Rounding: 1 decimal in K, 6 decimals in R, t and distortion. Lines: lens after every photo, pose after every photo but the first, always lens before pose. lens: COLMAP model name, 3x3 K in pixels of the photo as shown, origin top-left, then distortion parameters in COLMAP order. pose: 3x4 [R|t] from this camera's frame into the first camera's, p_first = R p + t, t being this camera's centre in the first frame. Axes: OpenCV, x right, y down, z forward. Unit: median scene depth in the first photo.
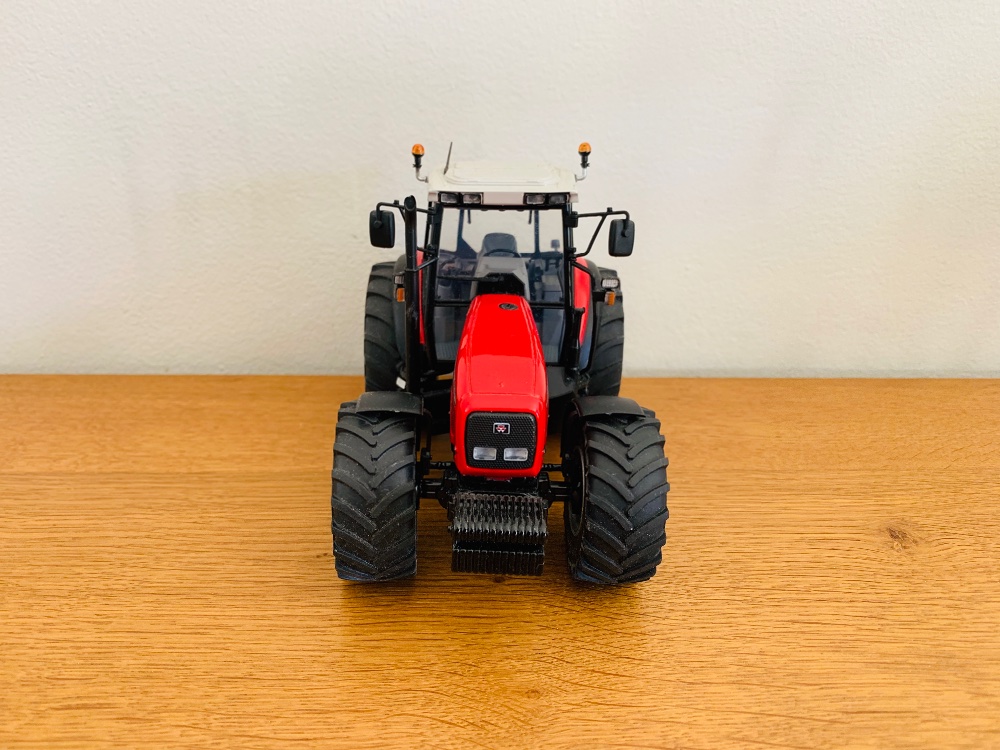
lens RADIAL K [[776.2, 0, 499.0], [0, 776.2, 364.0], [0, 0, 1]] dist [-0.048303, 0.039941]
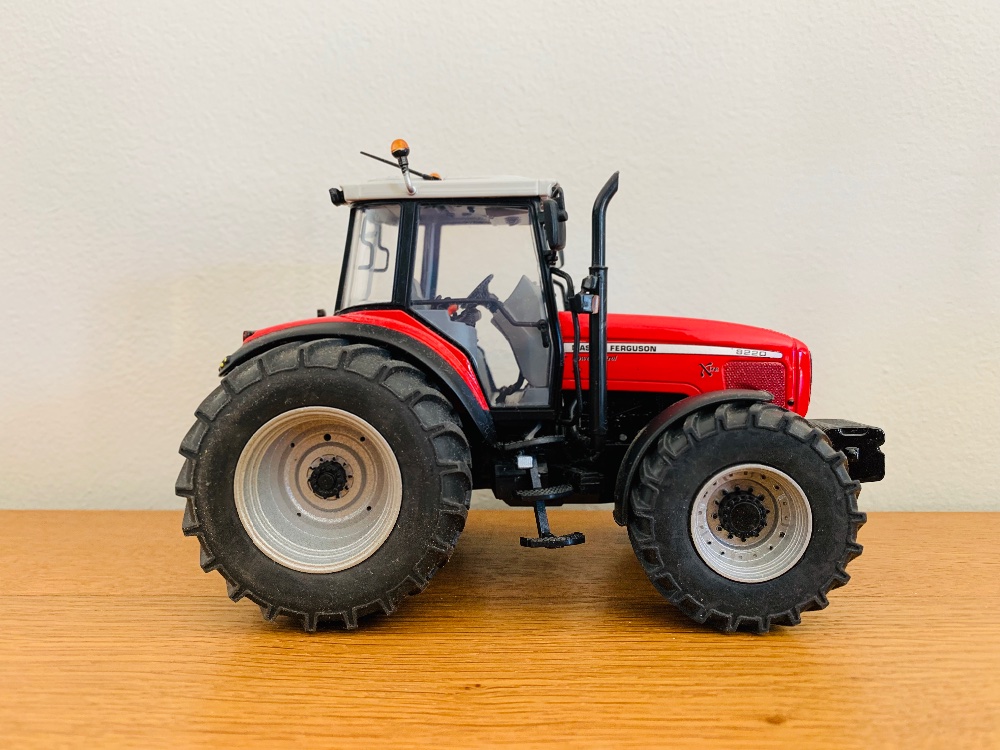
lens RADIAL K [[776.2, 0, 487.2], [0, 776.2, 385.0], [0, 0, 1]] dist [-0.048303, 0.039941]
pose [[0.997341, -0.024920, -0.068489, -0.131210], [0.000959, 0.944134, -0.329561, 0.173535], [0.072875, 0.328619, 0.941647, 0.257368]]
